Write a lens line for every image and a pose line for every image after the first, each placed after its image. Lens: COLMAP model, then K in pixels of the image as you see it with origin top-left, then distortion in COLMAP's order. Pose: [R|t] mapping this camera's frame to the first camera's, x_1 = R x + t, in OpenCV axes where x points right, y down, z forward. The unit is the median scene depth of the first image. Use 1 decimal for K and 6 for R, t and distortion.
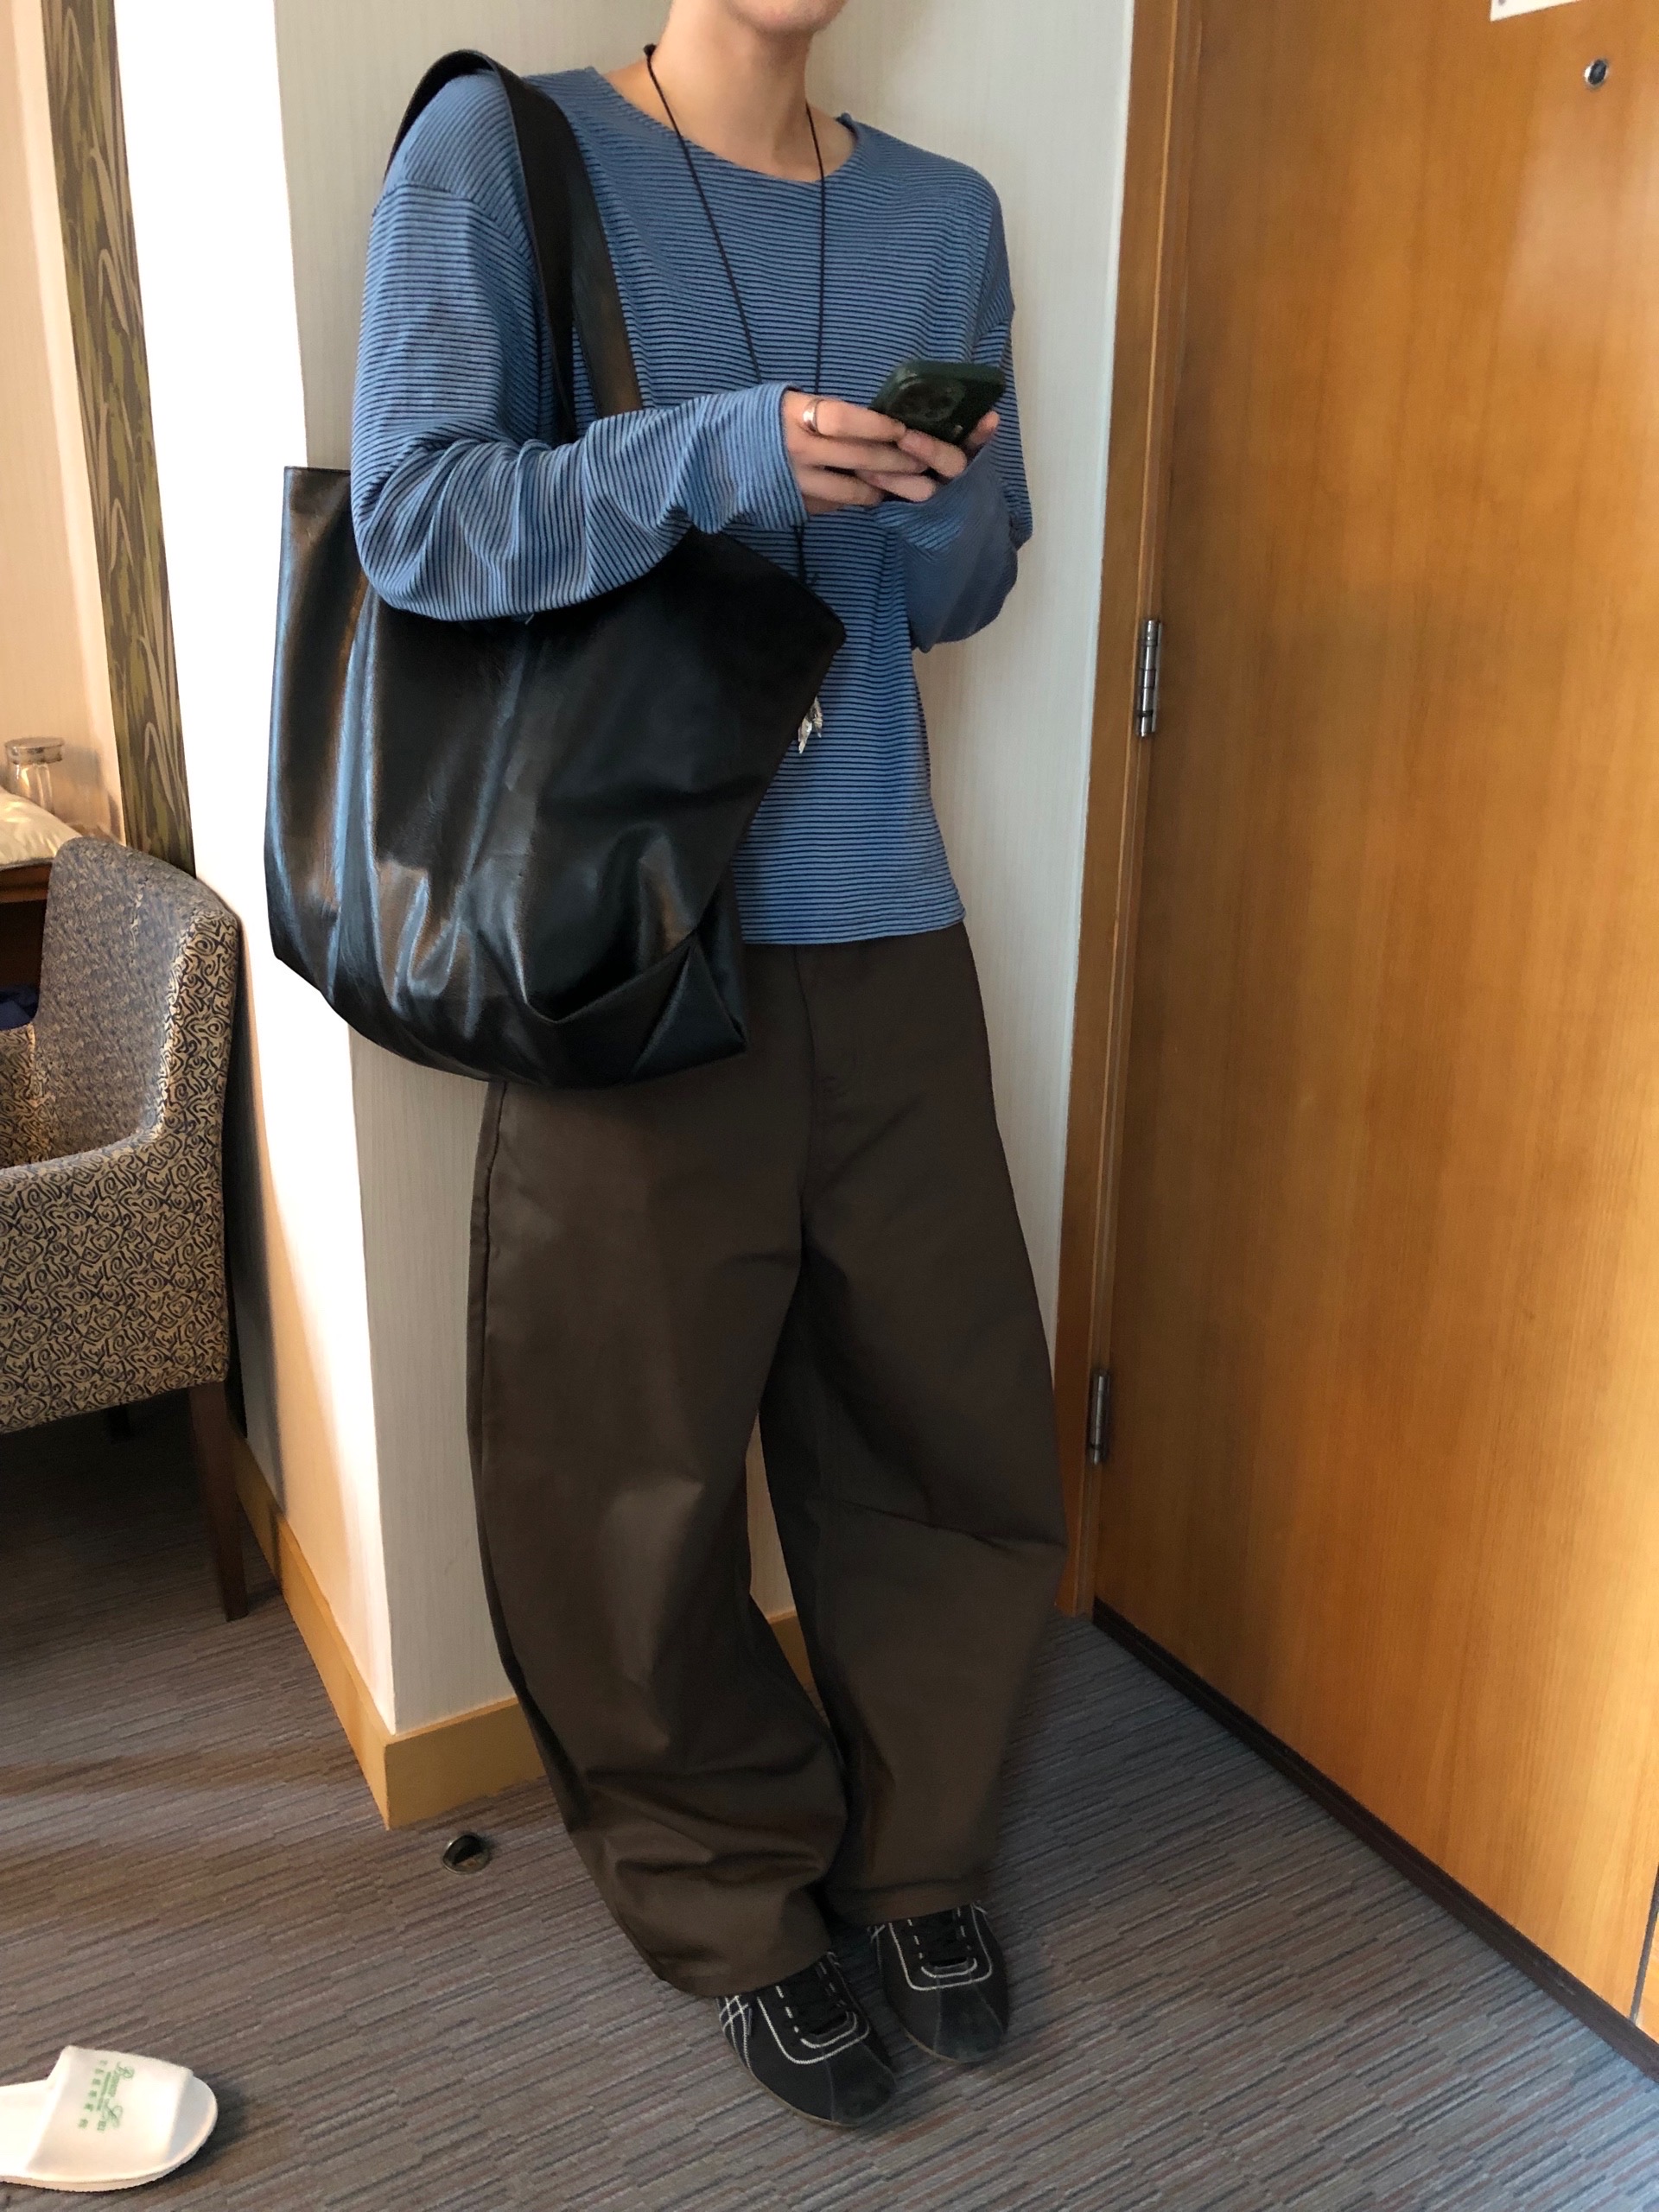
lens RADIAL K [[1818.0, 0, 817.4], [0, 1818.0, 1123.3], [0, 0, 1]] dist [-0.001114, 0.007938]
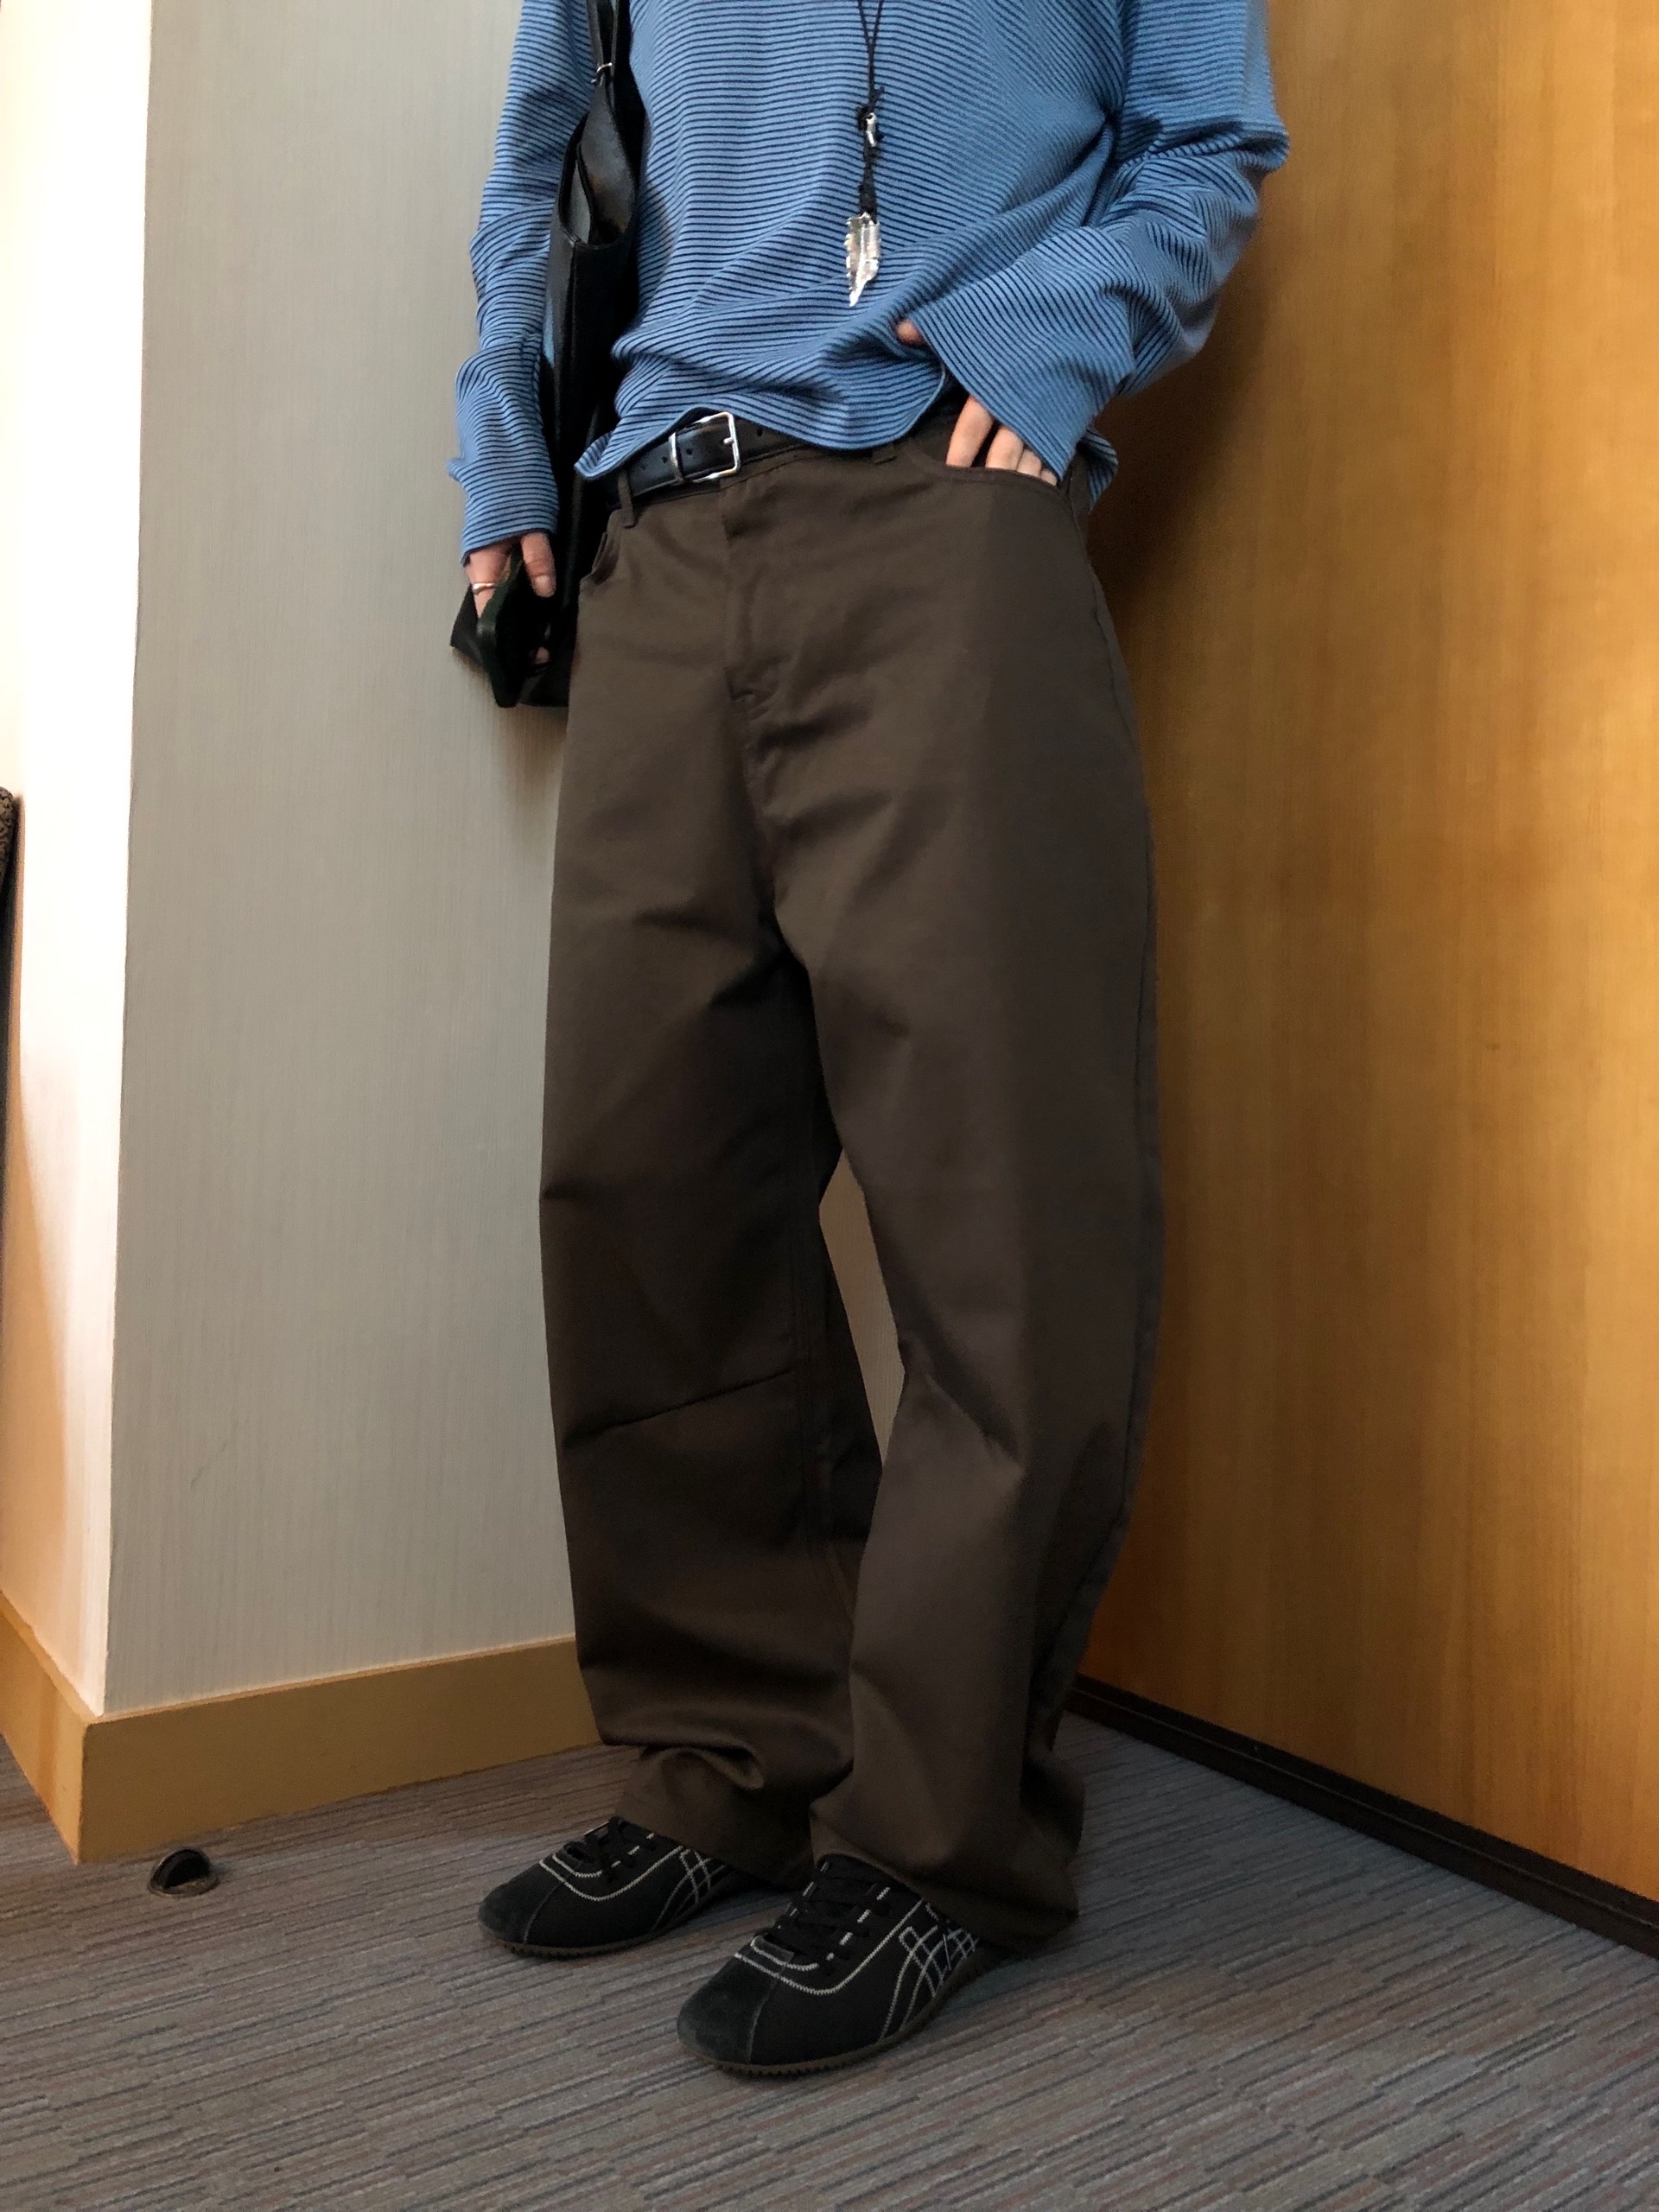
lens RADIAL K [[1818.0, 0, 837.6], [0, 1818.0, 1105.6], [0, 0, 1]] dist [-0.001114, 0.007938]
pose [[0.994323, 0.013021, 0.105605, -0.015781], [0.021230, 0.948252, -0.316808, 0.399080], [-0.104266, 0.317251, 0.942592, 0.214328]]
